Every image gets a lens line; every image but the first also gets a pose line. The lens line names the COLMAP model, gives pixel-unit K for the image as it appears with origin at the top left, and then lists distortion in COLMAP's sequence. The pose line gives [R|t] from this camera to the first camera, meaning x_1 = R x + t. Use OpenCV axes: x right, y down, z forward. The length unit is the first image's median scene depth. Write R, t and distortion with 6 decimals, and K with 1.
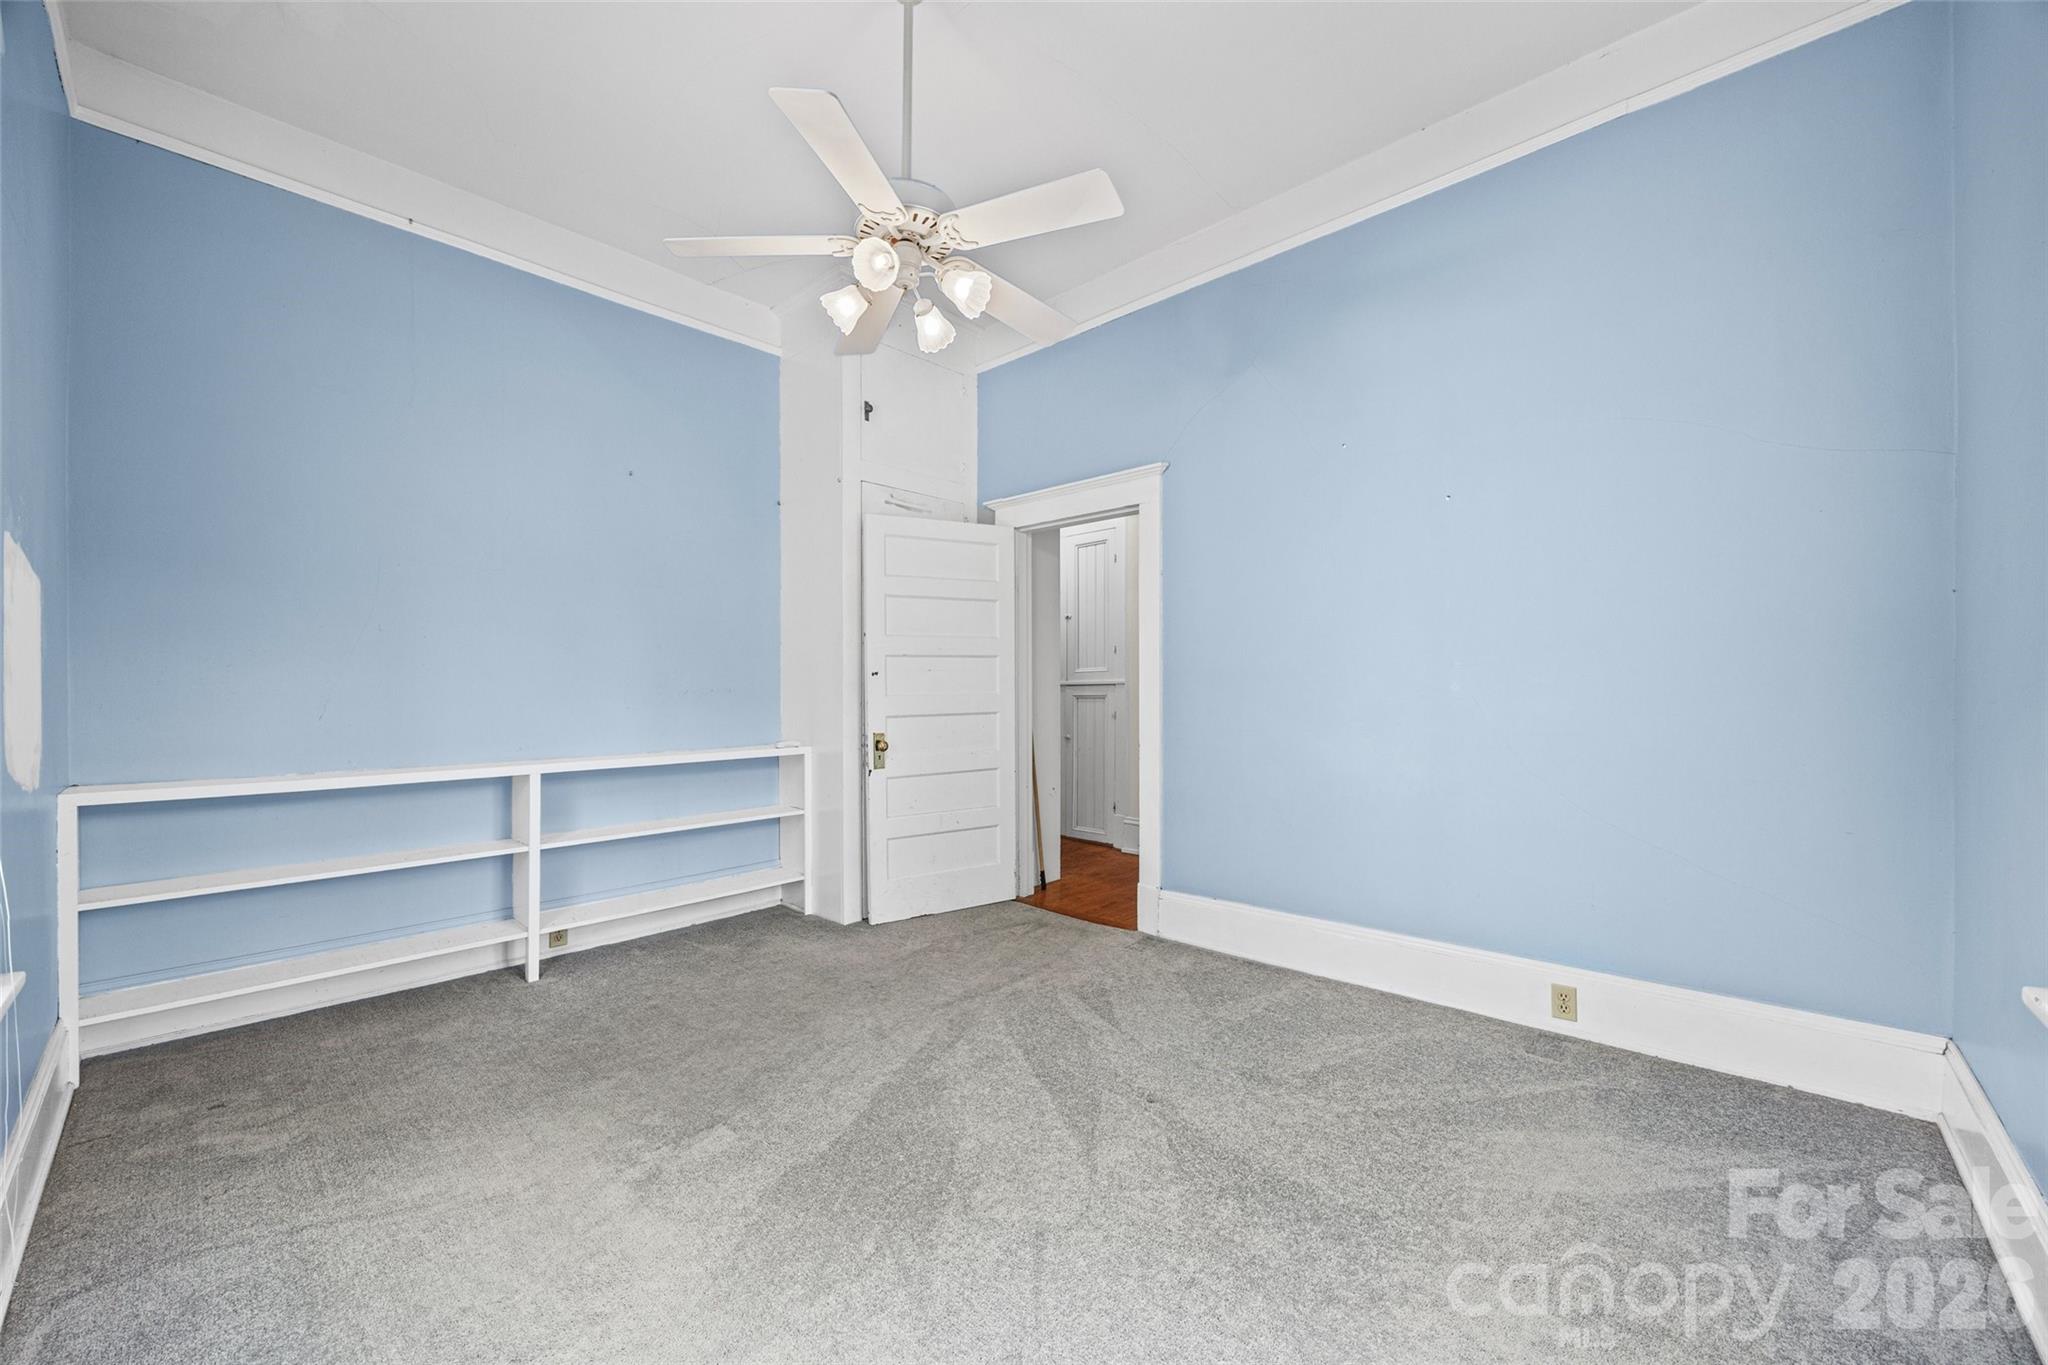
lens RADIAL K [[788.6, 0, 1027.1], [0, 788.6, 683.9], [0, 0, 1]] dist [0.000302, -0.000064]
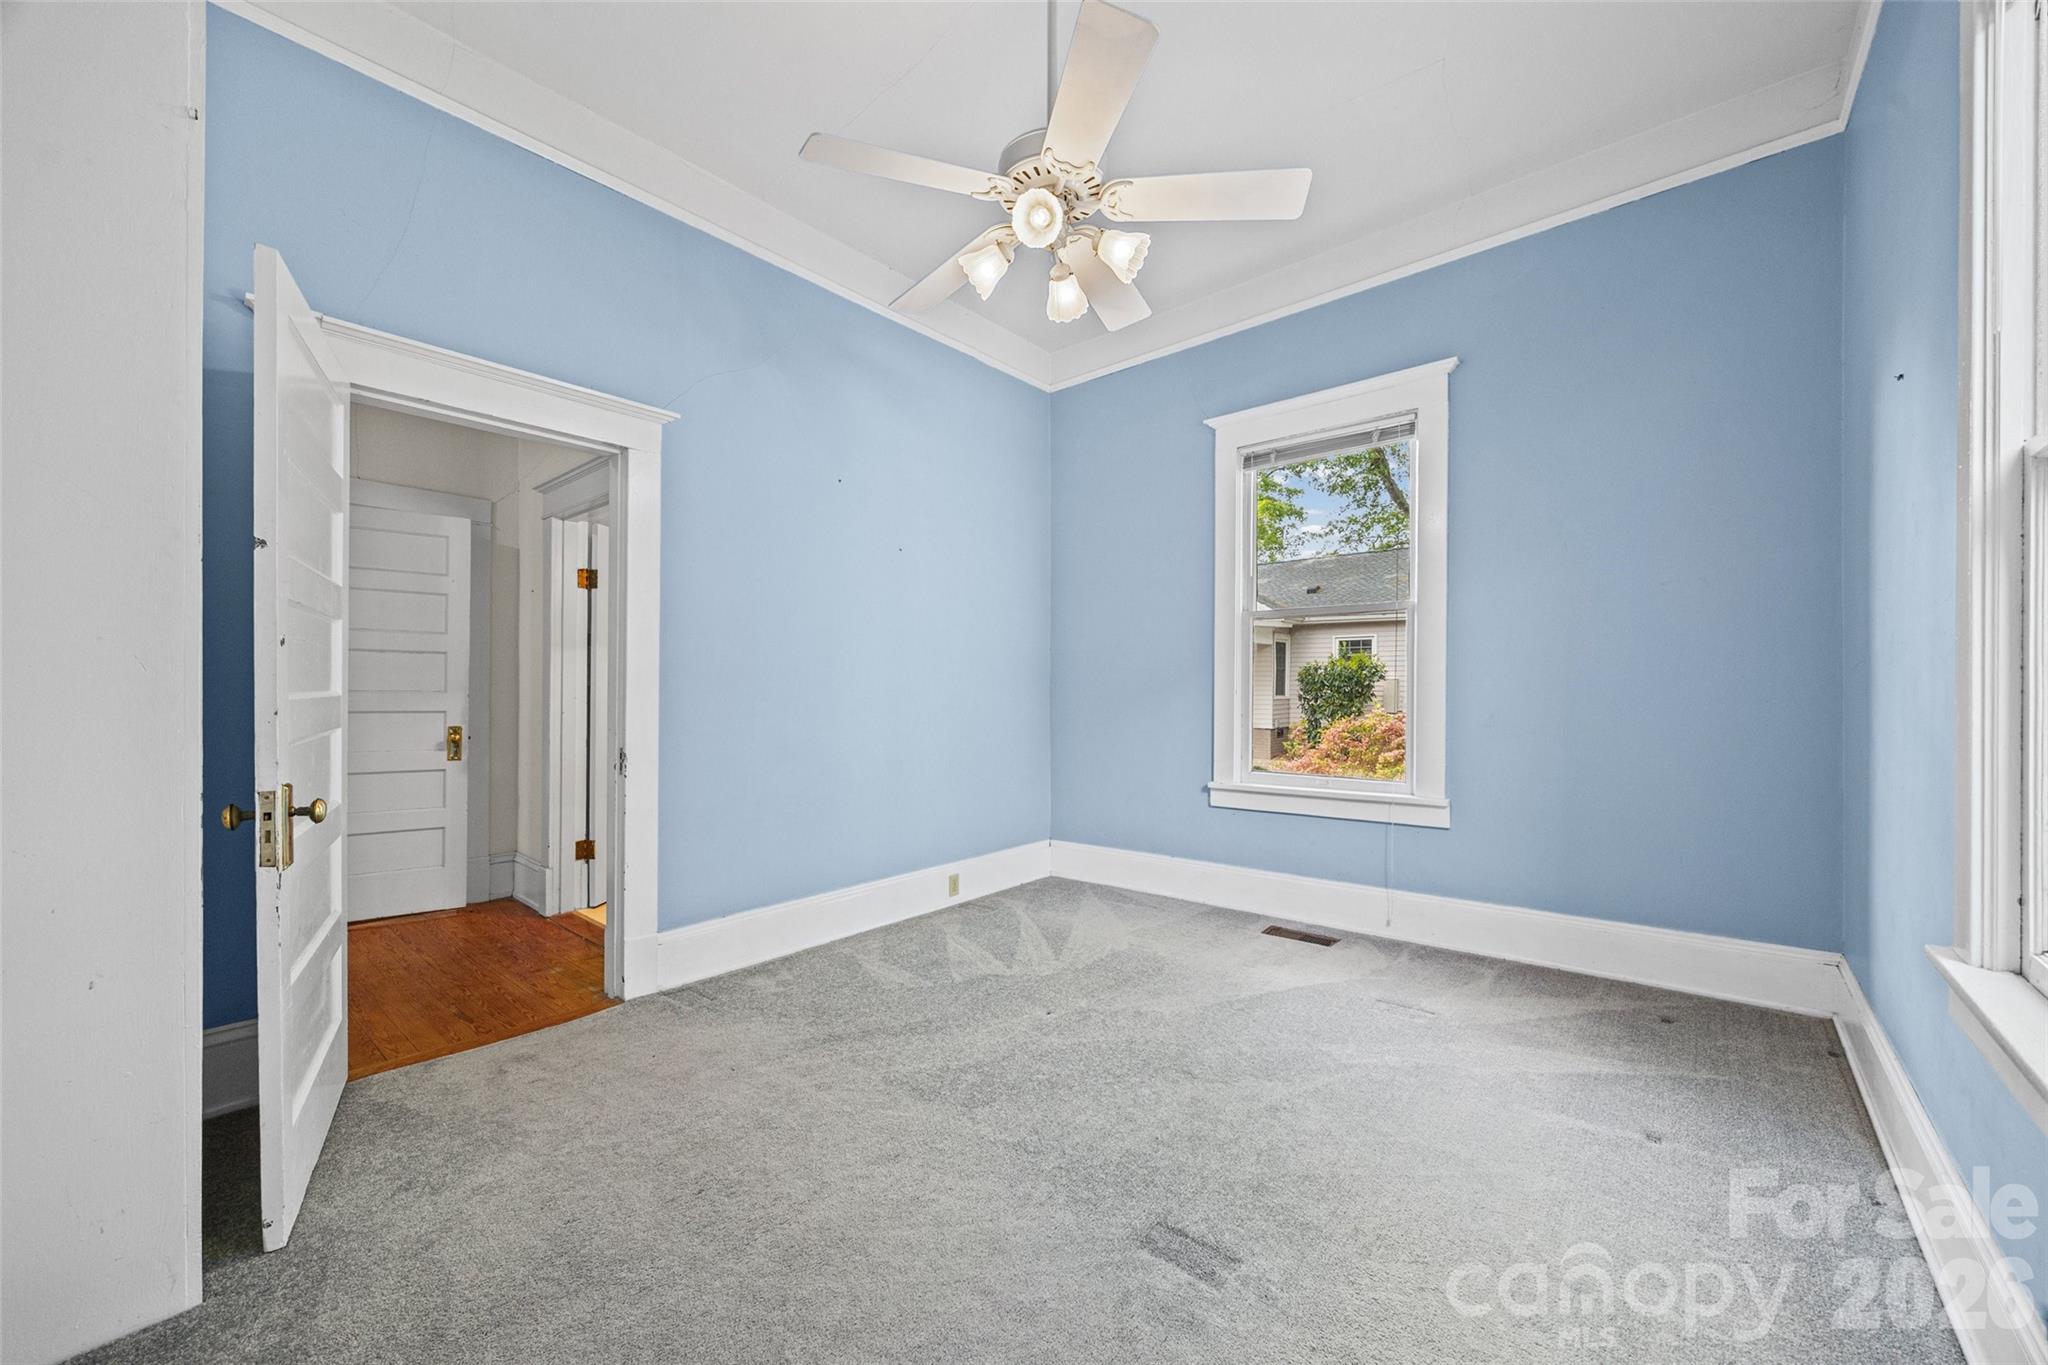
lens RADIAL K [[788.6, 0, 1027.8], [0, 788.6, 694.5], [0, 0, 1]] dist [0.000302, -0.000064]
pose [[-0.046966, 0.004451, 0.998887, -0.675193], [-0.004522, 0.999979, -0.004669, 0.016407], [-0.998886, -0.004737, -0.046945, 0.671321]]
